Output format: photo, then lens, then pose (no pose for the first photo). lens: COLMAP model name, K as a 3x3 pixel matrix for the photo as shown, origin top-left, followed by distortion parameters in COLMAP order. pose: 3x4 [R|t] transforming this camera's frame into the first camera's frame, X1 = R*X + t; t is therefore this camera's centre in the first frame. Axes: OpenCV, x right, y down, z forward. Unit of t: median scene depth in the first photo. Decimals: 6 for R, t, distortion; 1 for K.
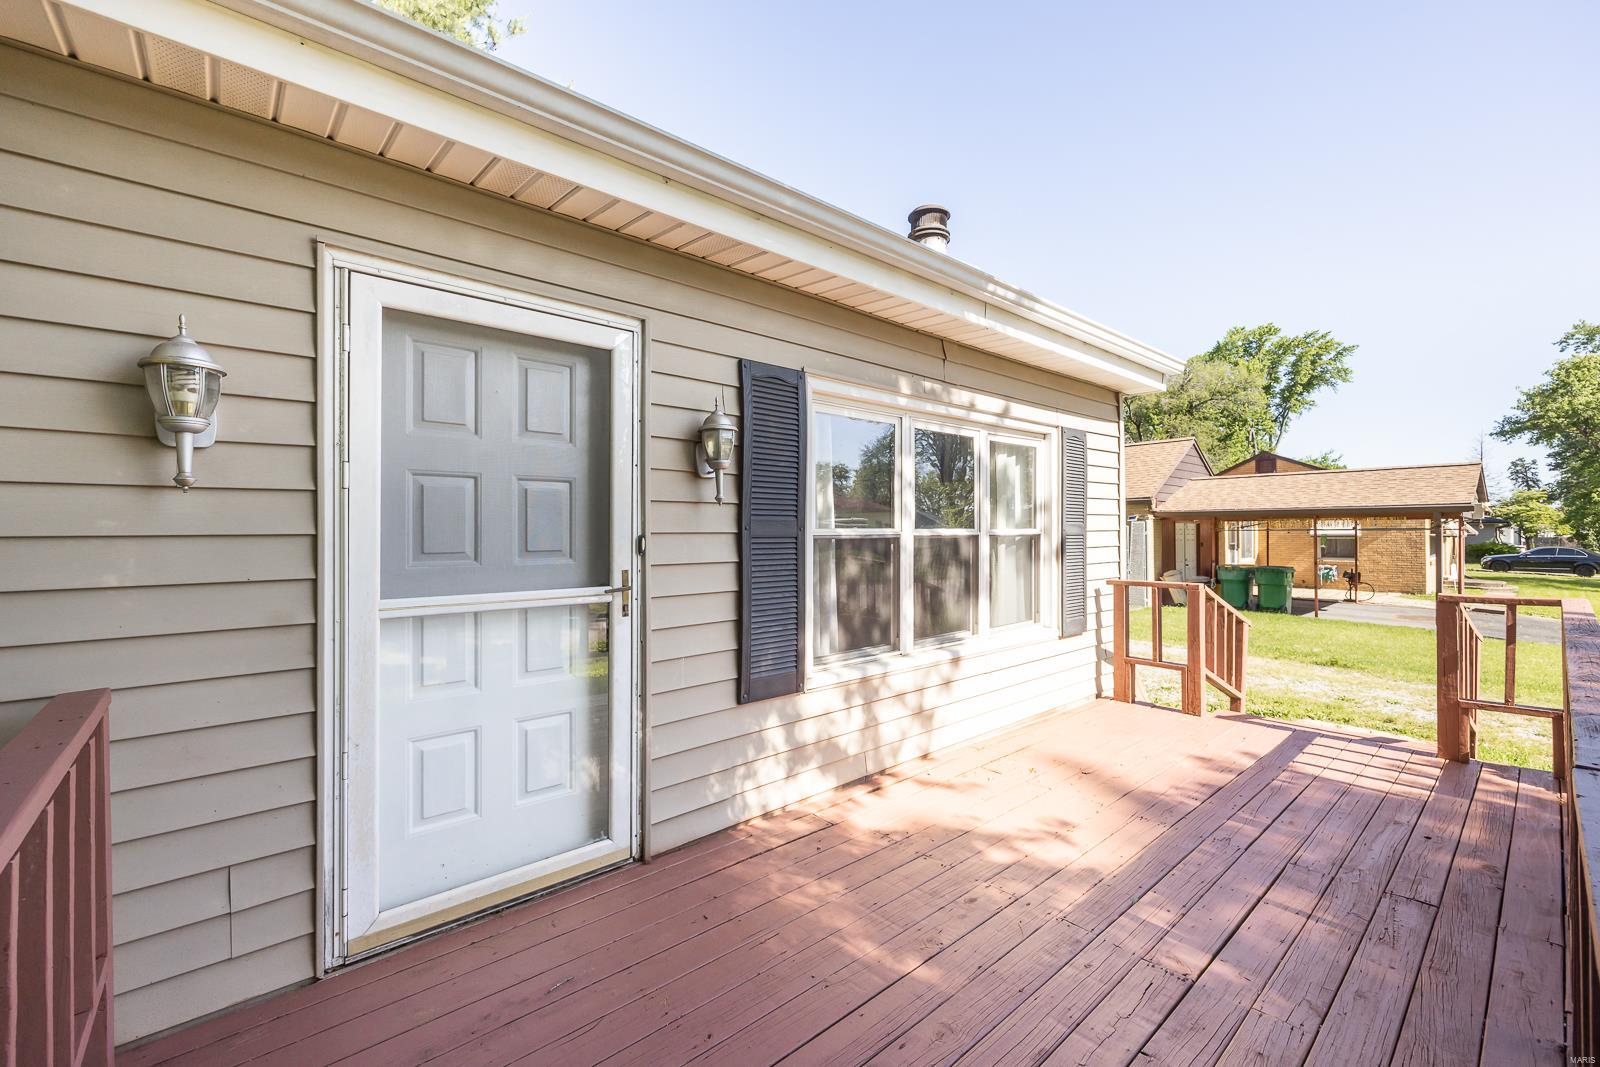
lens RADIAL K [[666.4, 0, 823.1], [0, 666.4, 518.0], [0, 0, 1]] dist [0.000158, -0.000037]
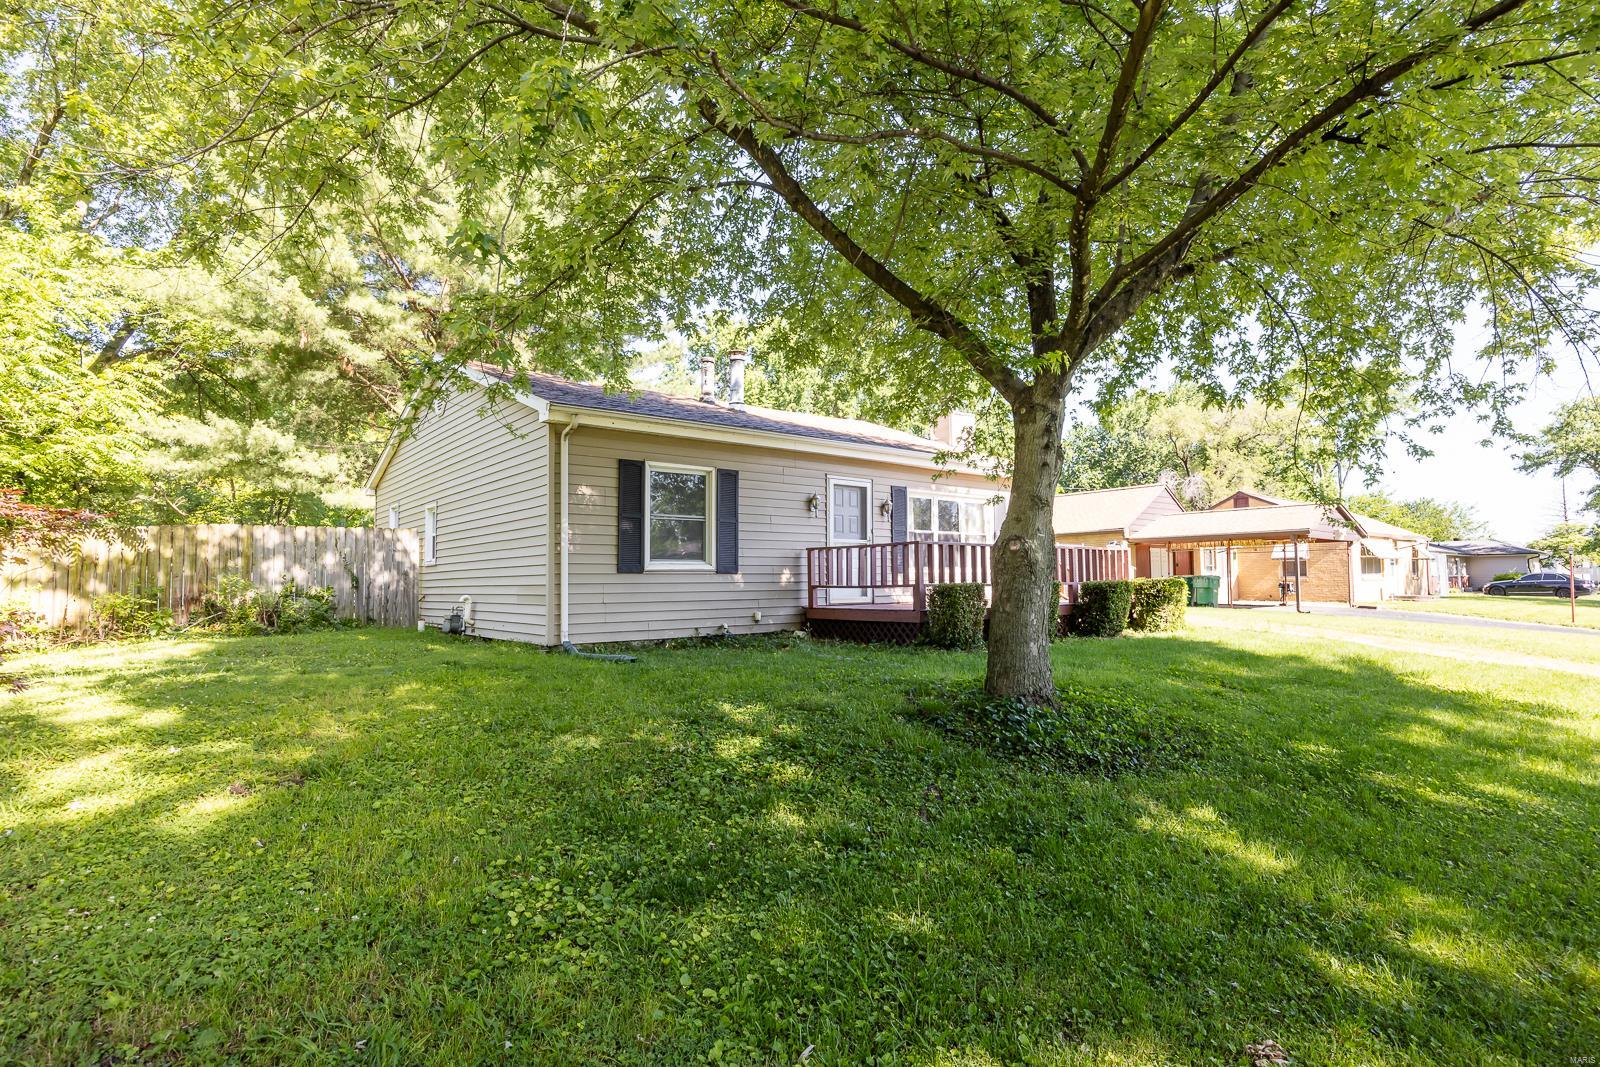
lens RADIAL K [[822.2, 0, 800.0], [0, 822.2, 533.5], [0, 0, 1]] dist [0.000318, 0.000033]
pose [[0.997732, -0.008348, -0.066796, -0.066606], [0.005605, 0.999138, -0.041144, 0.047212], [0.067082, 0.040676, 0.996918, -0.747231]]
